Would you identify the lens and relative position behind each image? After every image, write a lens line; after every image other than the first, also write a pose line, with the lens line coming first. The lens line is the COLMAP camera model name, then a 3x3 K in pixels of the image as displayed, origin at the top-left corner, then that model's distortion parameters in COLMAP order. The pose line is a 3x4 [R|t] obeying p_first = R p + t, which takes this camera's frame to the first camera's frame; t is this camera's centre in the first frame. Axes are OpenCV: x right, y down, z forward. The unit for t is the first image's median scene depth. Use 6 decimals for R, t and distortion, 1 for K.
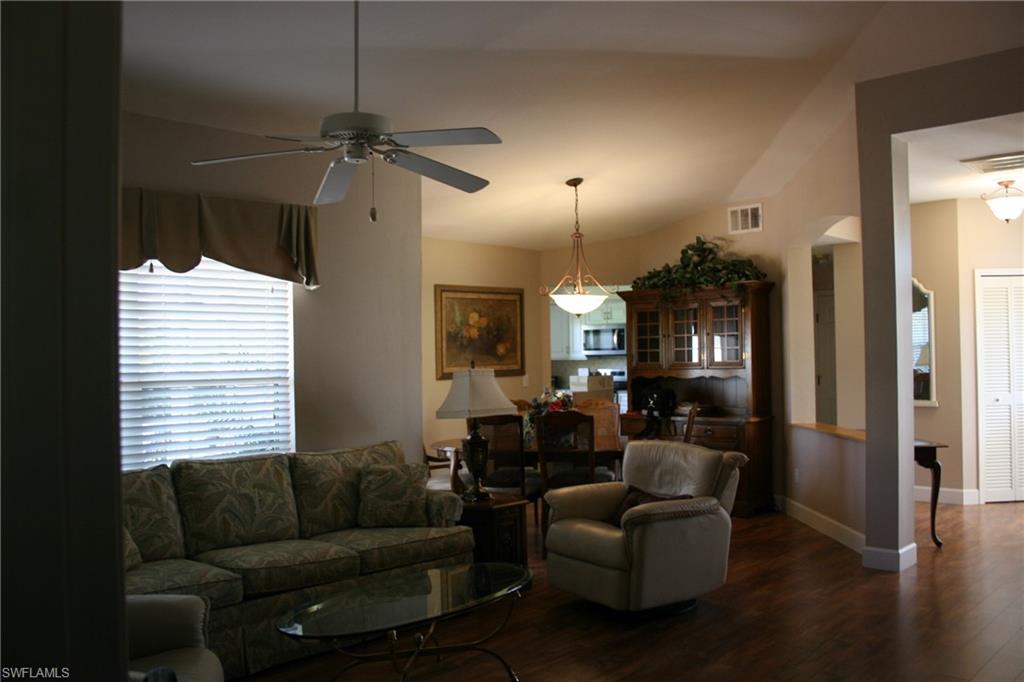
lens RADIAL K [[868.6, 0, 512.0], [0, 868.6, 341.0], [0, 0, 1]] dist [-0.155468, 0.136457]
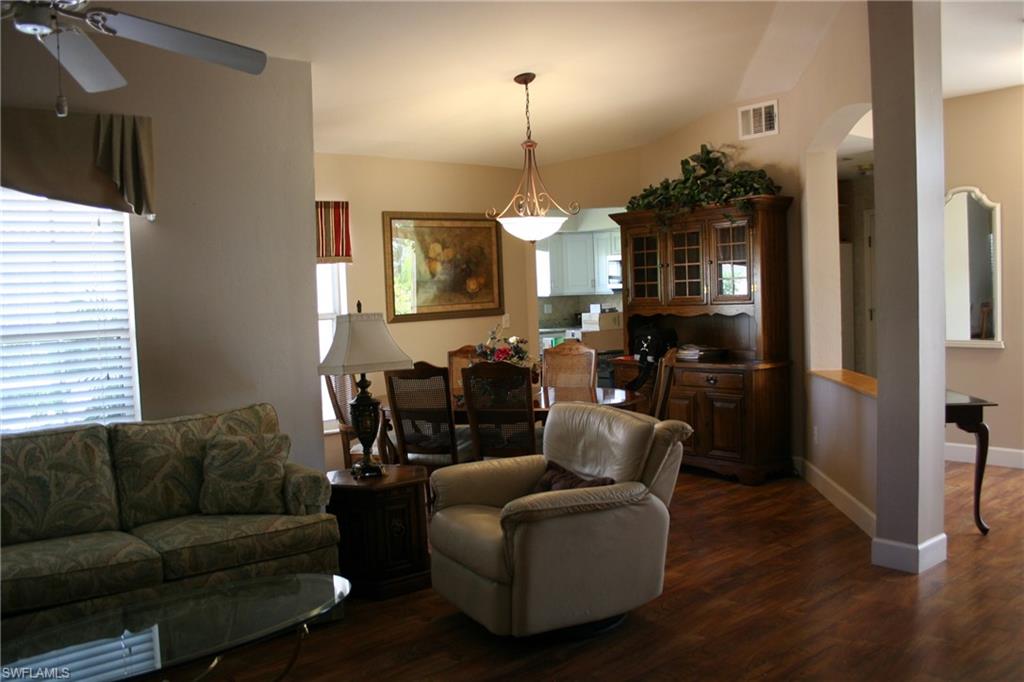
lens RADIAL K [[868.6, 0, 512.0], [0, 868.6, 341.0], [0, 0, 1]] dist [-0.155468, 0.136457]
pose [[0.993849, -0.013956, -0.109857, 0.183733], [0.022271, 0.996948, 0.074827, 0.001679], [0.108477, -0.076813, 0.991127, 0.228691]]
